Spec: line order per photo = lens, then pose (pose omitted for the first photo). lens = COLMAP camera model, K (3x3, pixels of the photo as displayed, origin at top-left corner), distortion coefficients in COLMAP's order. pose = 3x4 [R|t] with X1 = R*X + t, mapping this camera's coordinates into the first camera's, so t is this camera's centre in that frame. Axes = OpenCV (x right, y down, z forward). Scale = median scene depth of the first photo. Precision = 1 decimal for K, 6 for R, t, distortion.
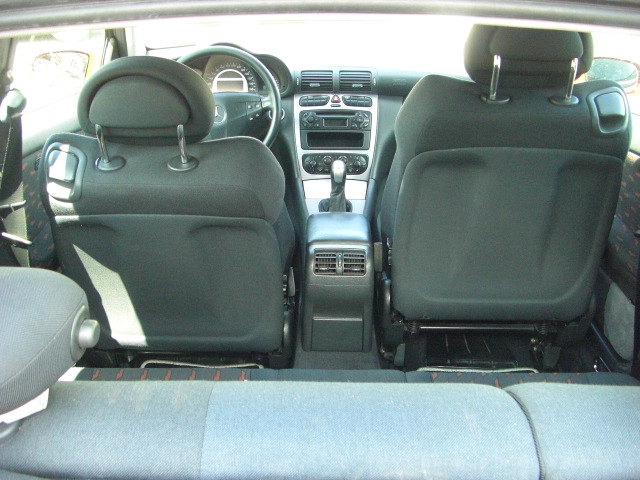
lens RADIAL K [[728.4, 0, 317.5], [0, 728.4, 274.1], [0, 0, 1]] dist [-0.194352, 0.140397]
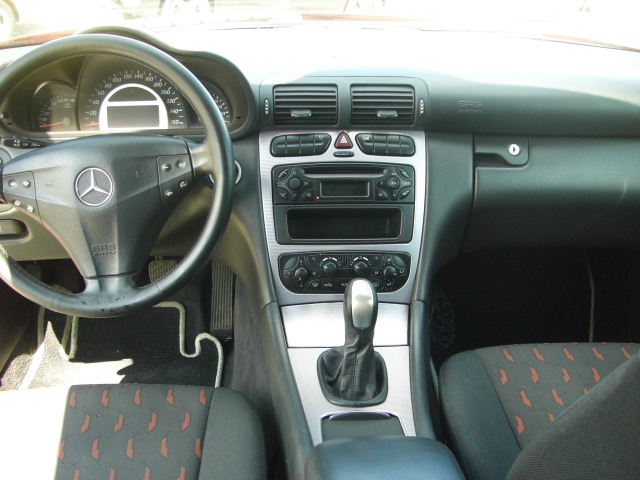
lens RADIAL K [[728.4, 0, 317.5], [0, 728.4, 274.1], [0, 0, 1]] dist [-0.194352, 0.140397]
pose [[0.997926, -0.023683, 0.059861, -0.024774], [0.024246, 0.999668, -0.008691, -0.146872], [-0.059635, 0.010124, 0.998169, 0.501375]]
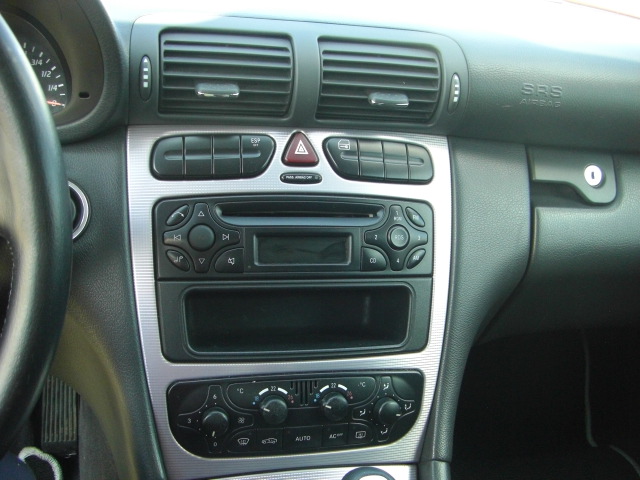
lens RADIAL K [[728.4, 0, 317.5], [0, 728.4, 274.1], [0, 0, 1]] dist [-0.194352, 0.140397]
pose [[0.965306, -0.024194, 0.259999, -0.034576], [0.025959, 0.999657, -0.003353, -0.199570], [-0.259829, 0.009986, 0.965603, 0.758327]]
